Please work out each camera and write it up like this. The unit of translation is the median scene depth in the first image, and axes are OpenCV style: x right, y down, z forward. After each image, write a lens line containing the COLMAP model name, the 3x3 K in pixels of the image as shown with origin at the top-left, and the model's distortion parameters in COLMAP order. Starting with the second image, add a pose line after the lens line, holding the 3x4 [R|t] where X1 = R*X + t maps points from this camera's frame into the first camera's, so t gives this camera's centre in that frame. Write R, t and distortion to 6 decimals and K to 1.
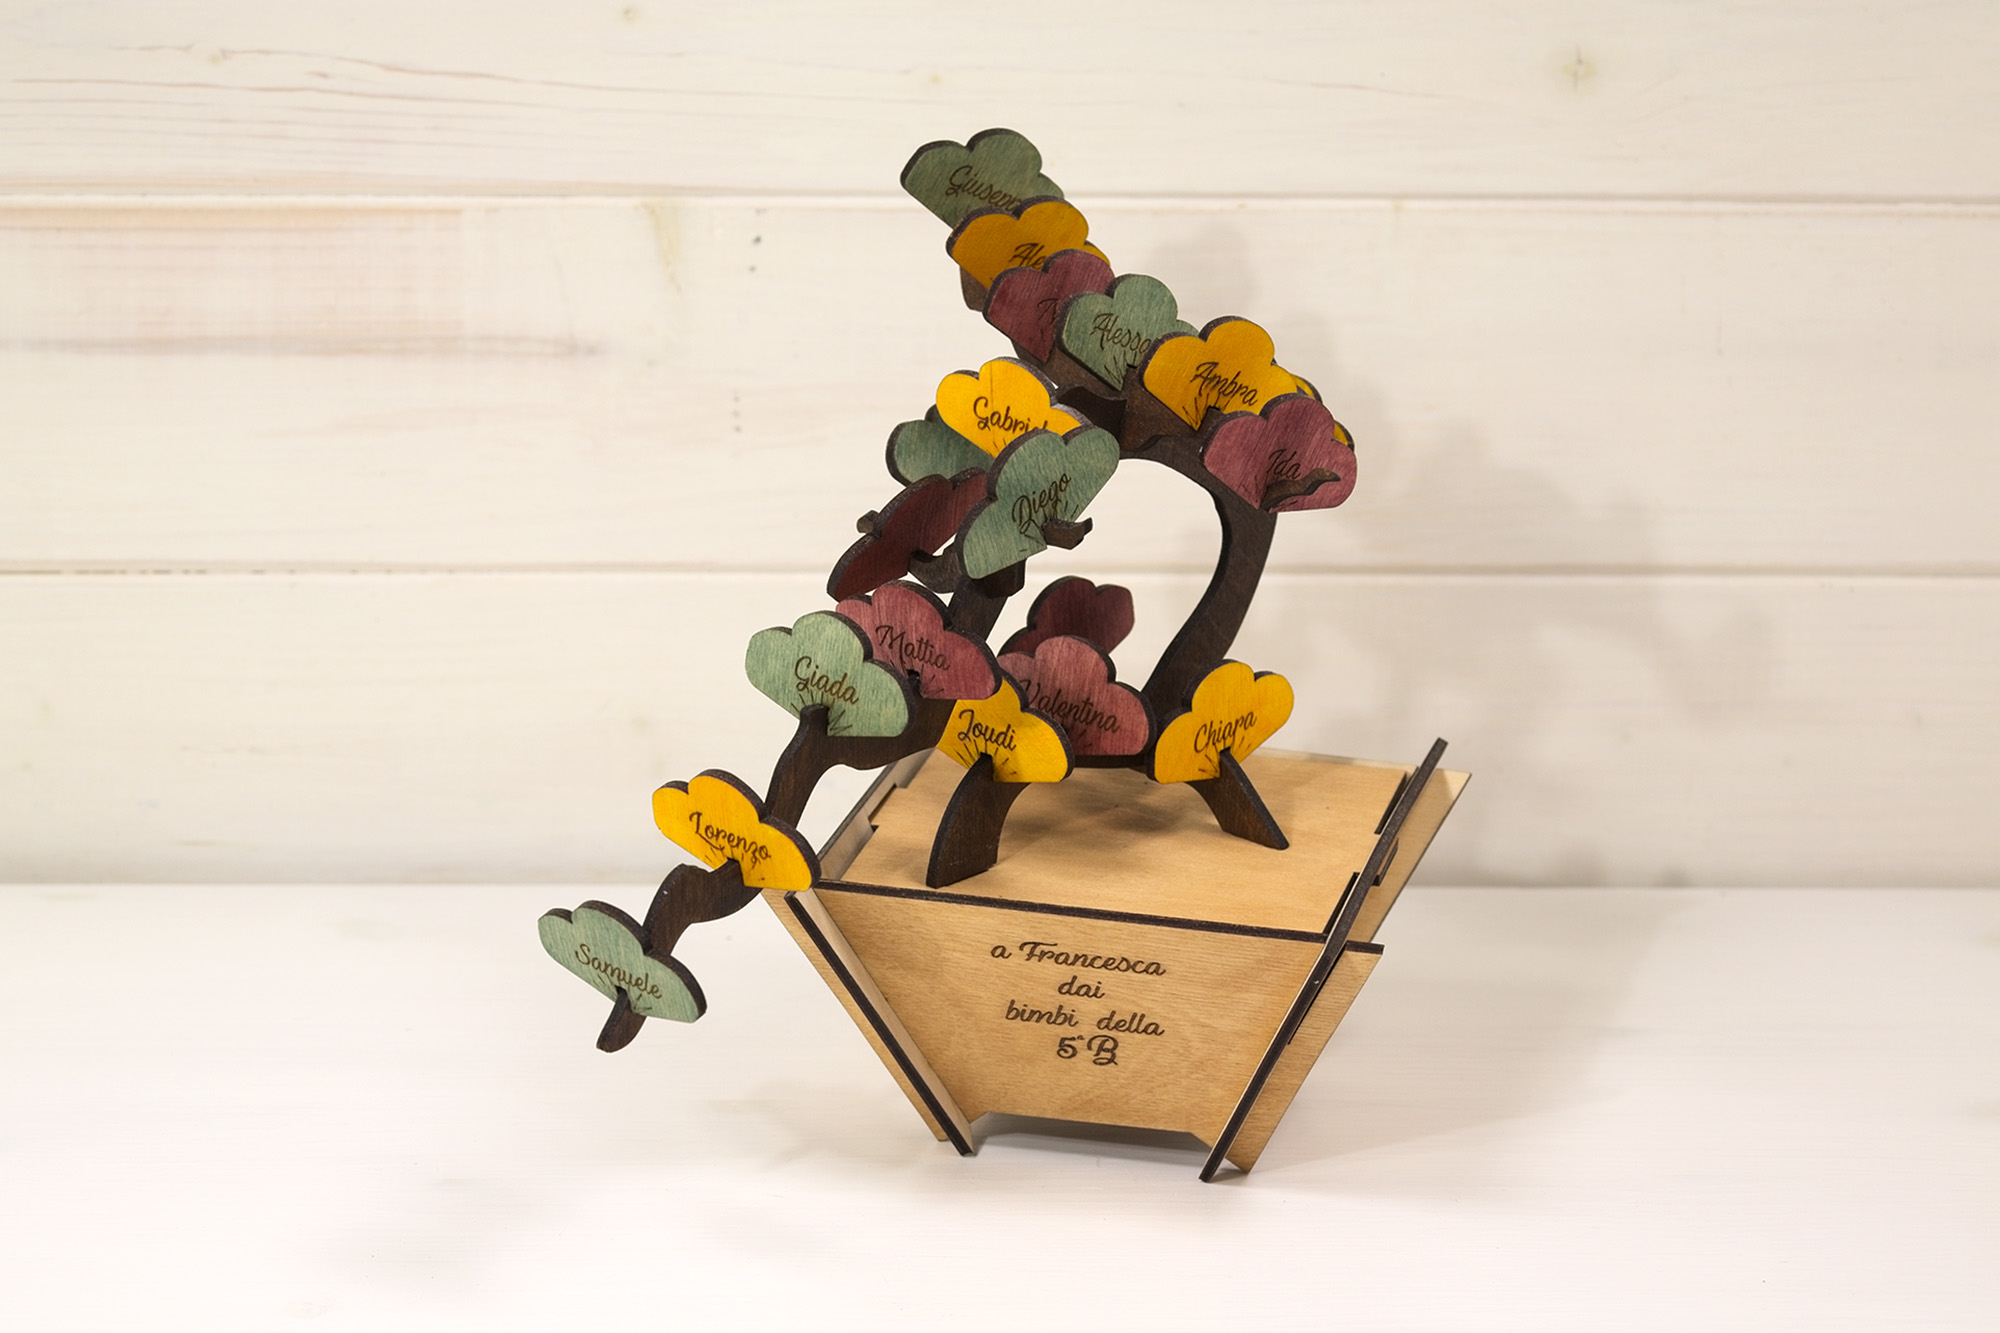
lens RADIAL K [[5791.2, 0, 1000.0], [0, 5791.2, 666.5], [0, 0, 1]] dist [0.547135, 0.459930]
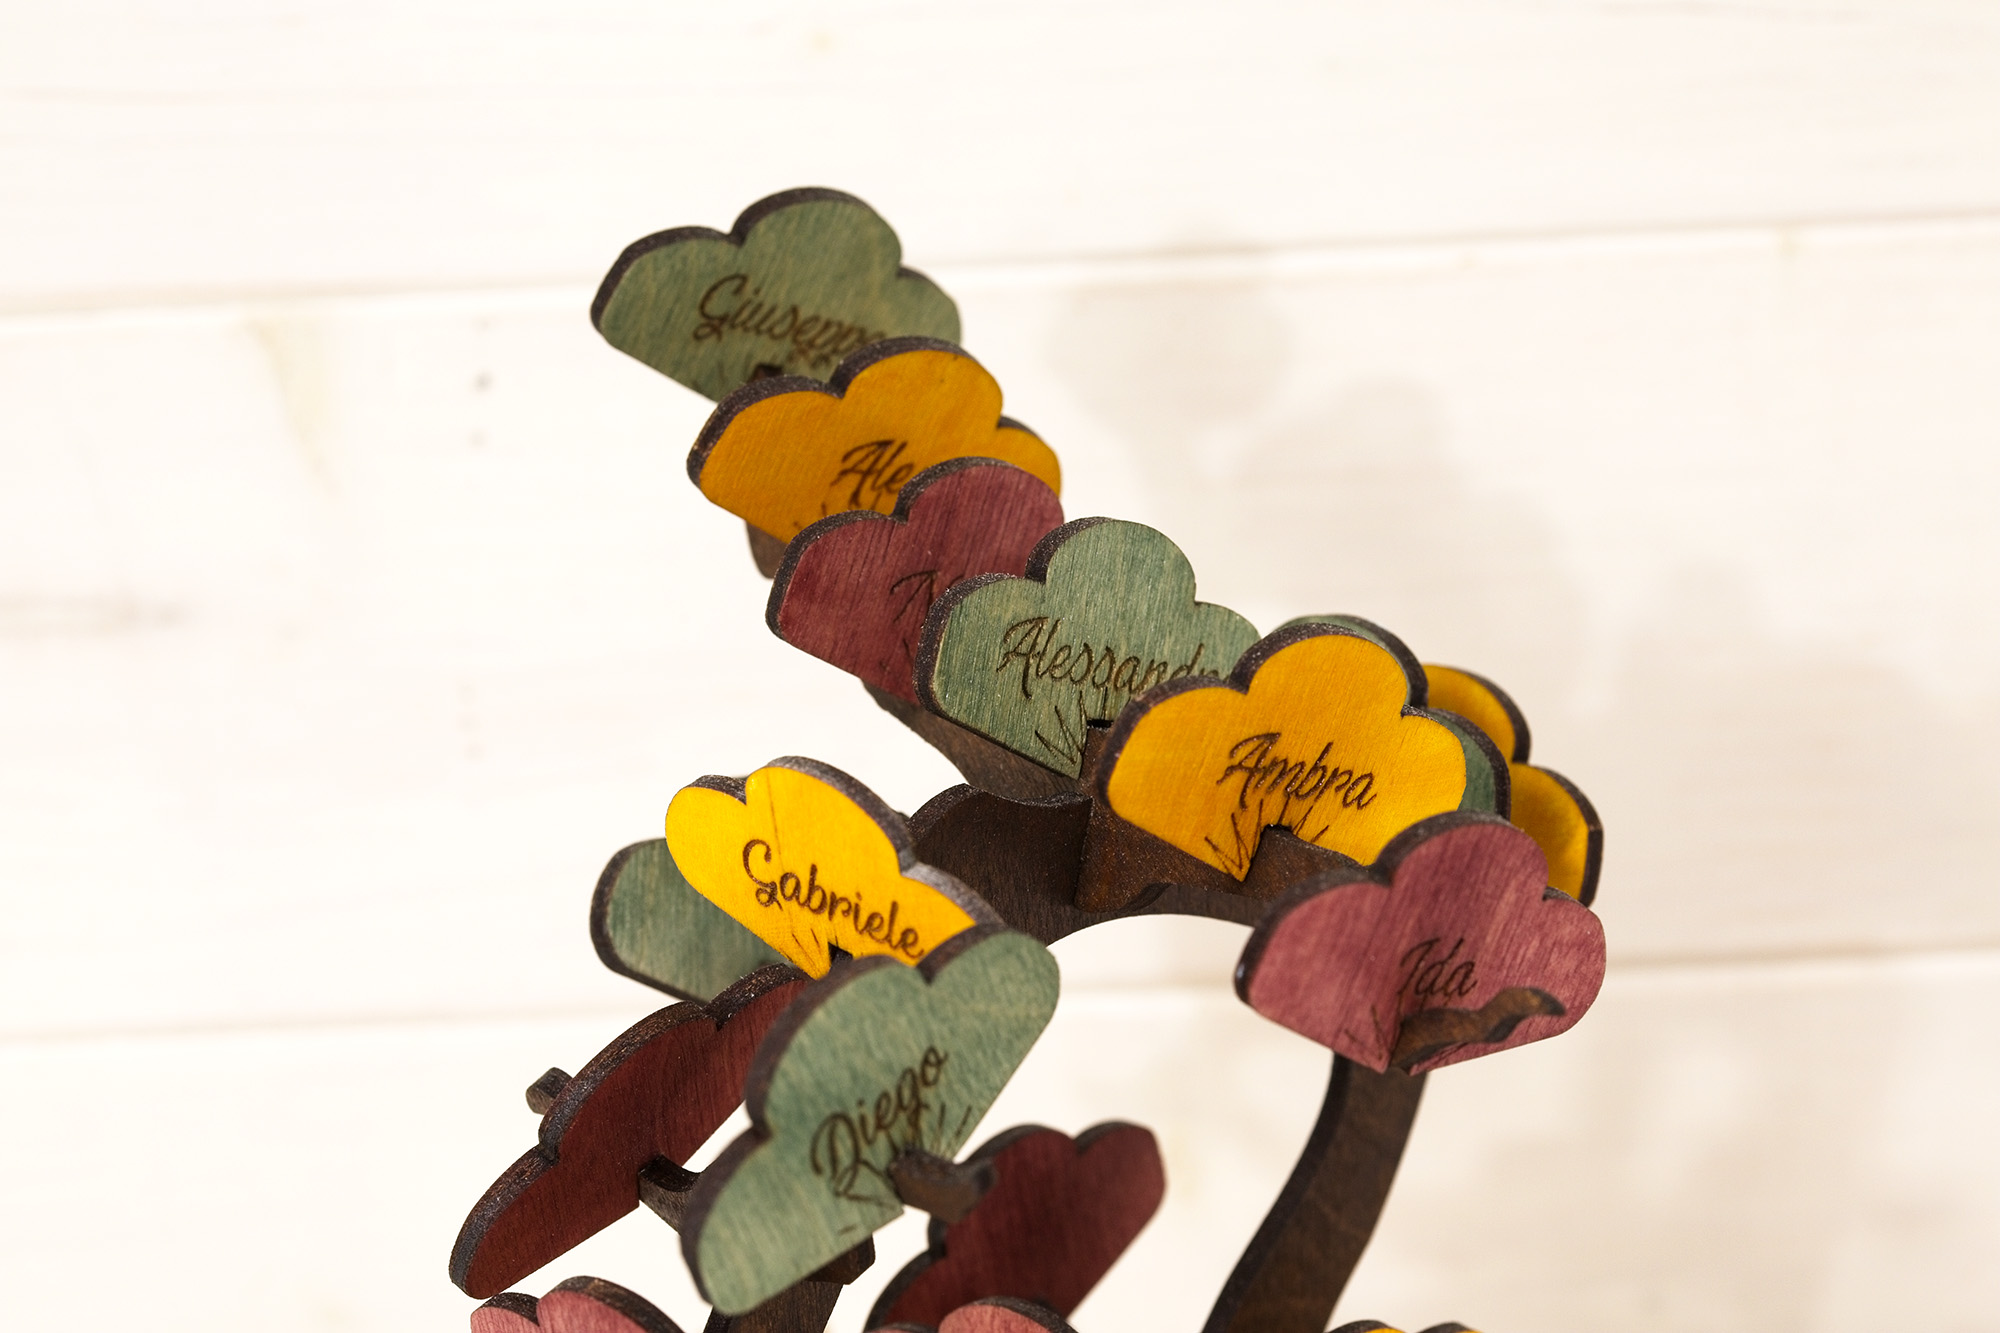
lens RADIAL K [[5913.1, 0, 1000.0], [0, 5913.1, 666.5], [0, 0, 1]] dist [0.016988, -0.559879]
pose [[0.995852, -0.061295, -0.067240, 0.046823], [0.066915, 0.994150, 0.084786, -0.096717], [0.061650, -0.088933, 0.994128, 0.544942]]
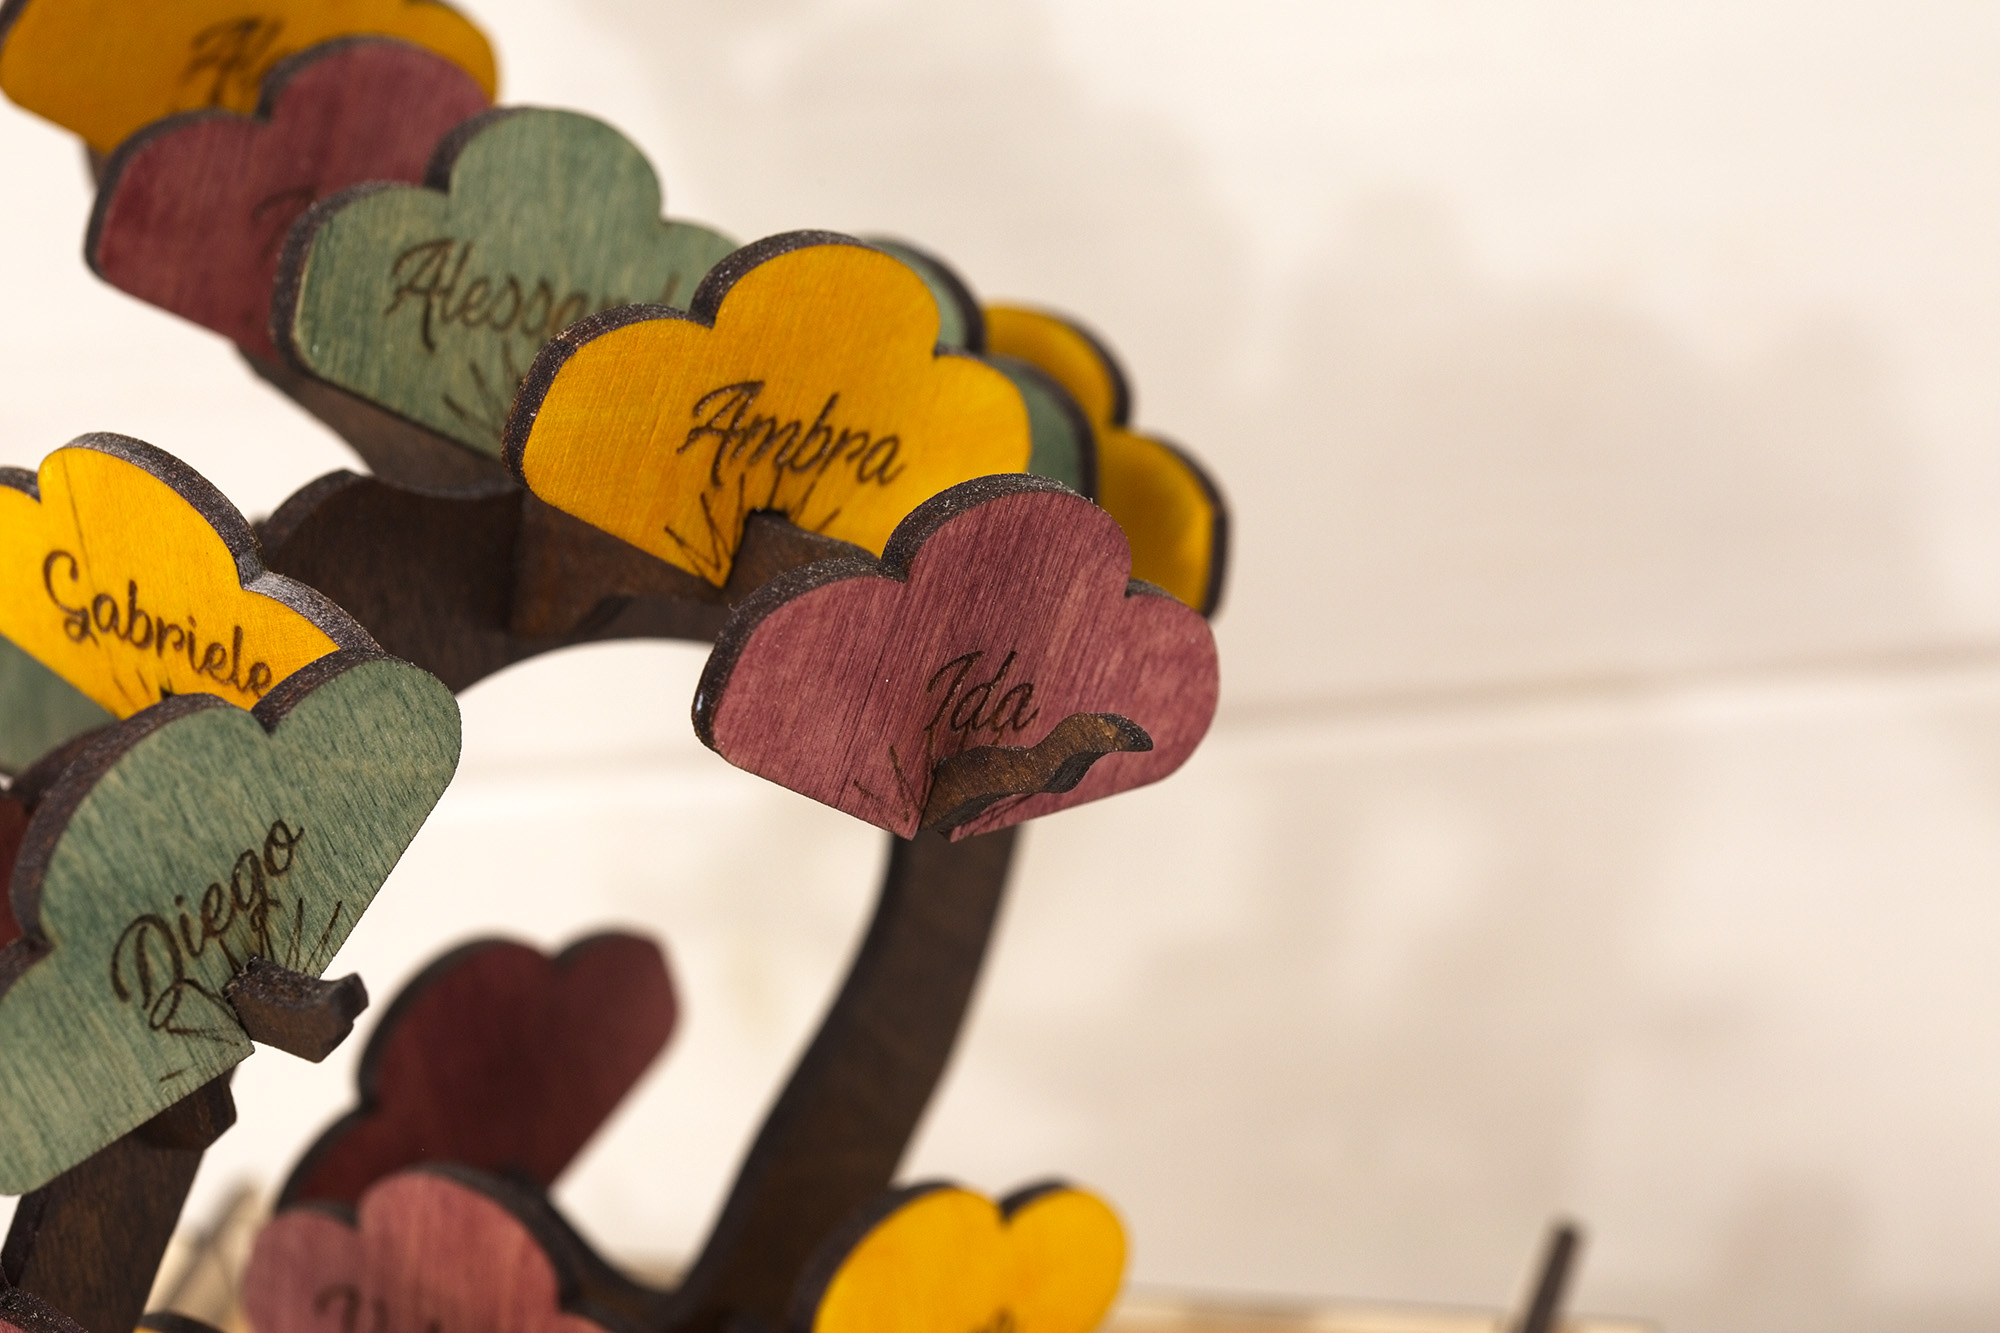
lens RADIAL K [[6352.6, 0, 1000.0], [0, 6352.6, 666.5], [0, 0, 1]] dist [-0.130586, -0.278336]
pose [[0.994919, -0.090874, -0.043331, 0.064513], [0.095256, 0.989021, 0.112972, -0.075042], [0.032589, -0.116526, 0.992653, 0.640936]]
